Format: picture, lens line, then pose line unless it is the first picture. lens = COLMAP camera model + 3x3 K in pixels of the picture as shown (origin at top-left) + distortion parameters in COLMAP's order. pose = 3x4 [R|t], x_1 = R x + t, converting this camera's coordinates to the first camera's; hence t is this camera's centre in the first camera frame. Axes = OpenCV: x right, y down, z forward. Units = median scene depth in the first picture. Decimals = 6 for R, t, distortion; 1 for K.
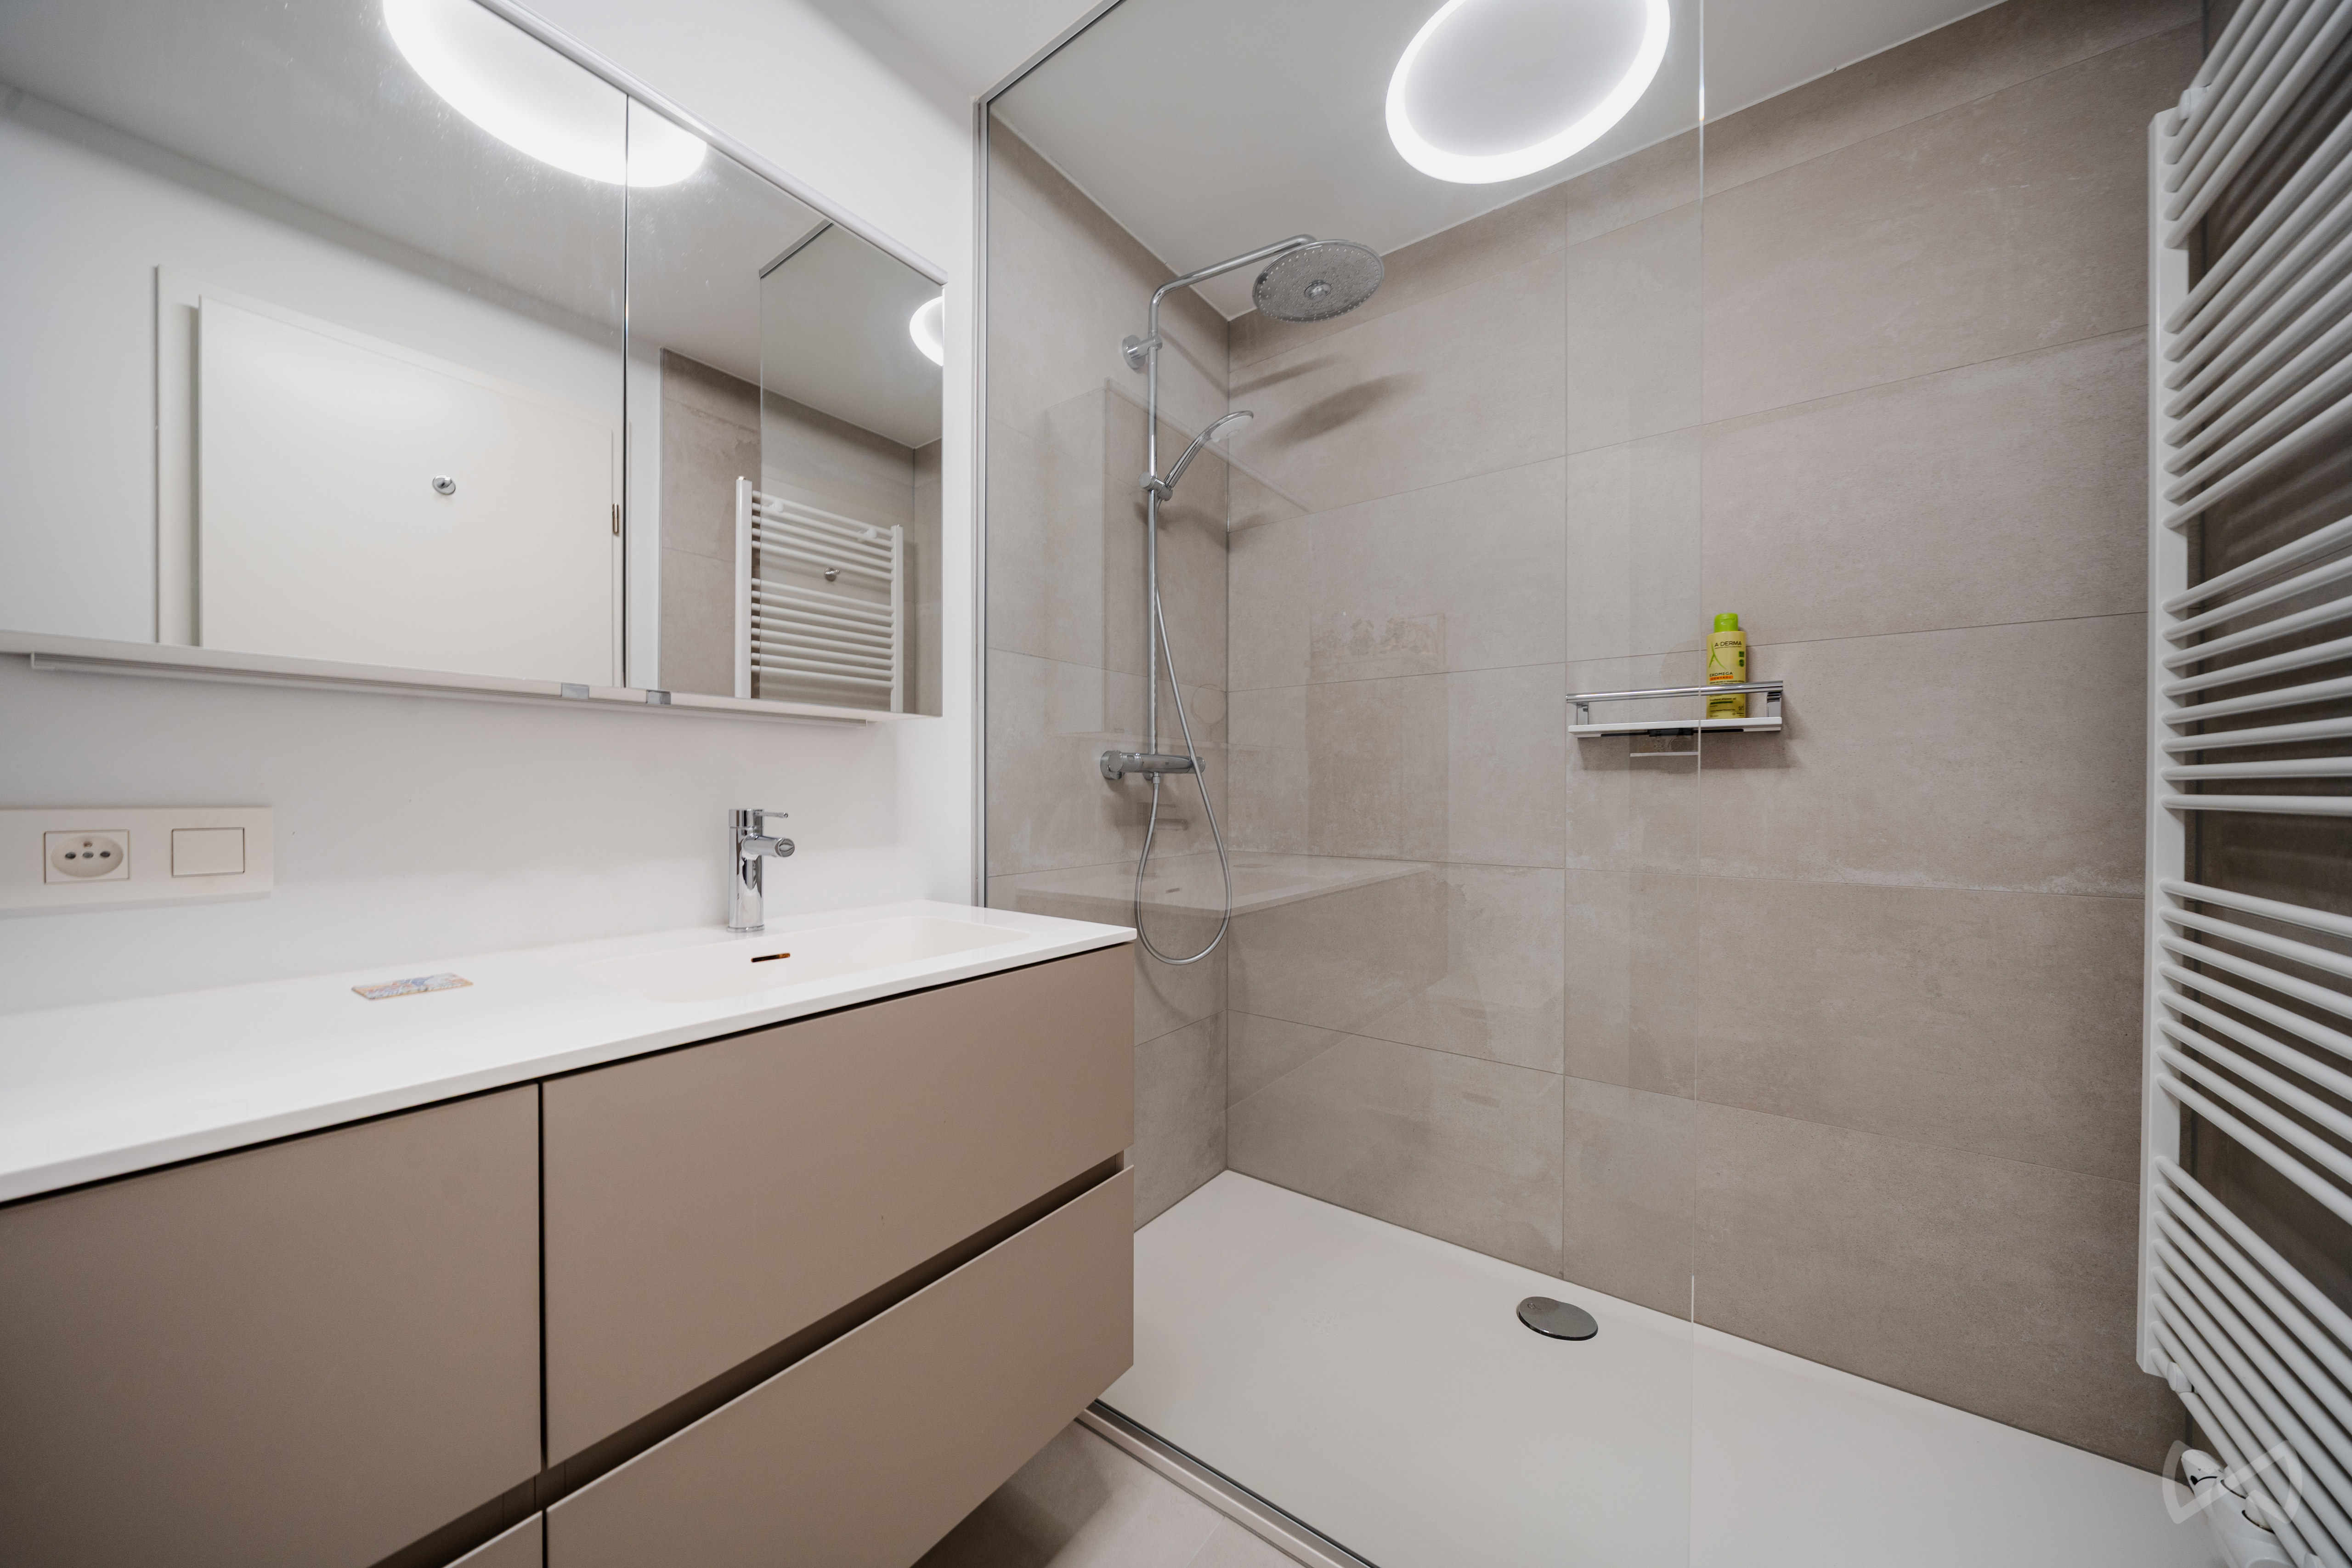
lens RADIAL K [[798.7, 0, 1176.0], [0, 798.7, 784.0], [0, 0, 1]] dist [-0.001033, -0.000067]
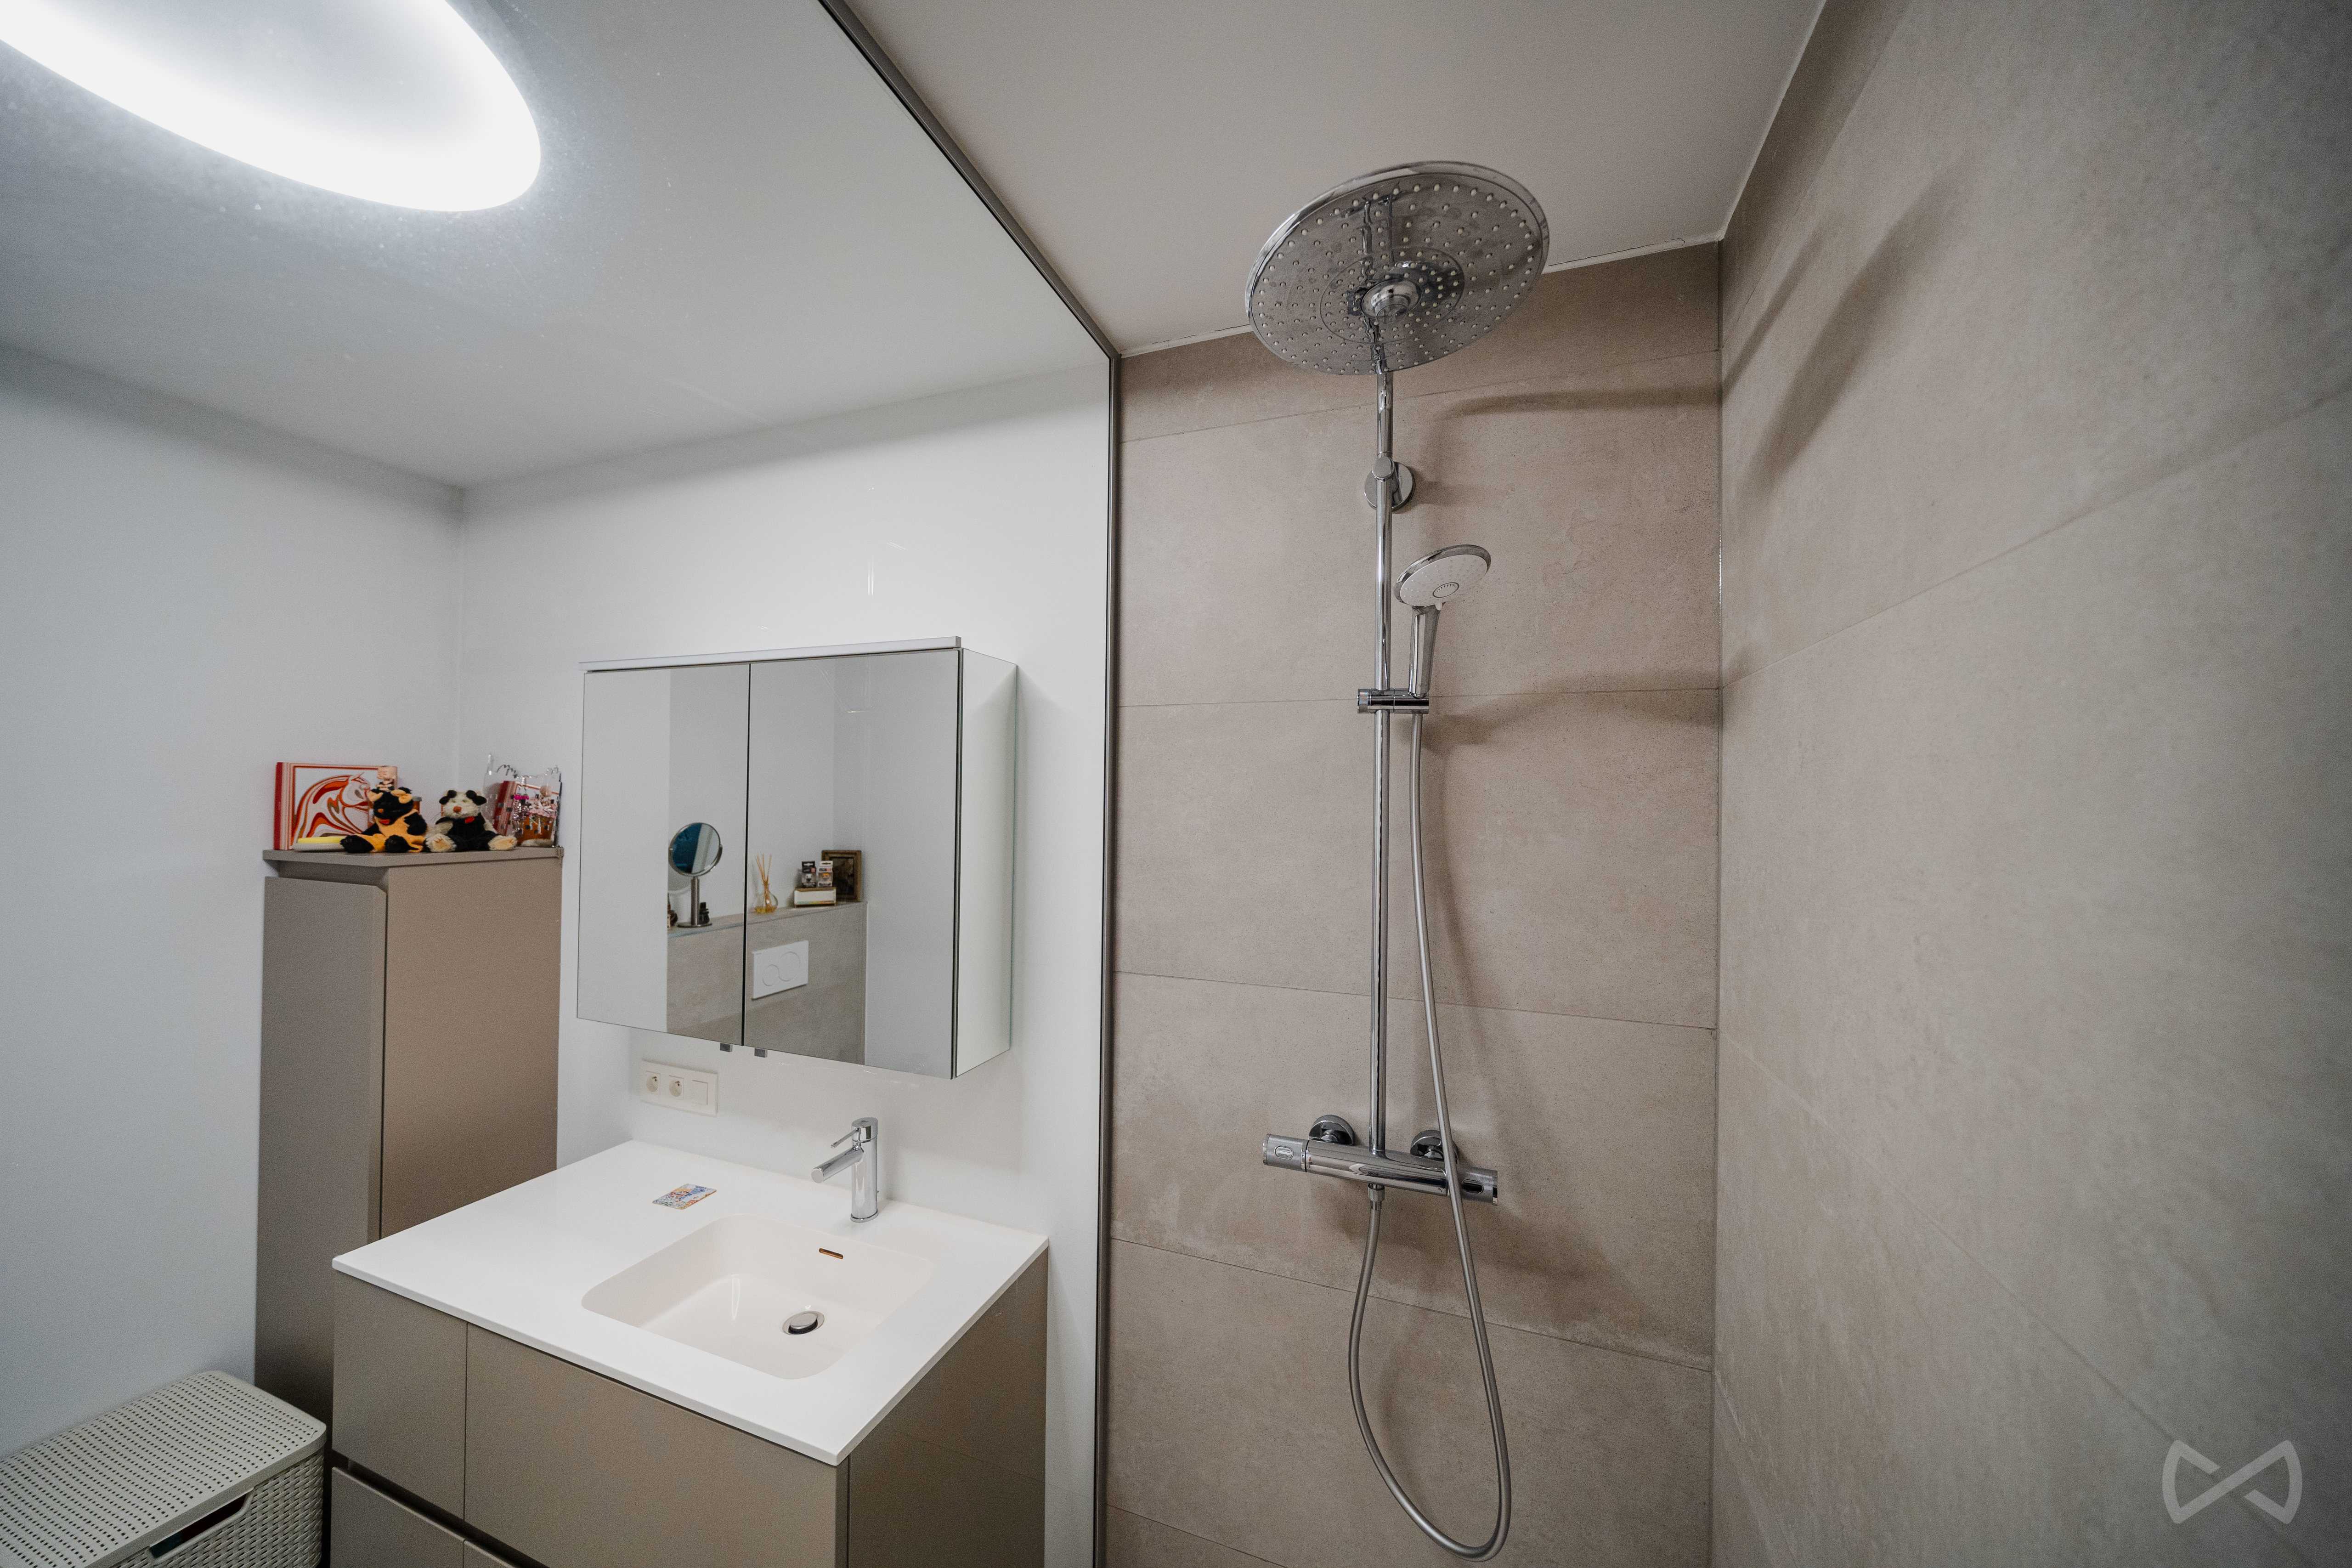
lens RADIAL K [[798.7, 0, 1176.0], [0, 798.7, 784.0], [0, 0, 1]] dist [-0.001033, -0.000067]
pose [[0.273781, -0.017502, -0.961633, 0.462396], [-0.006695, 0.999776, -0.020102, -0.266493], [0.961769, 0.011942, 0.273603, 0.610379]]
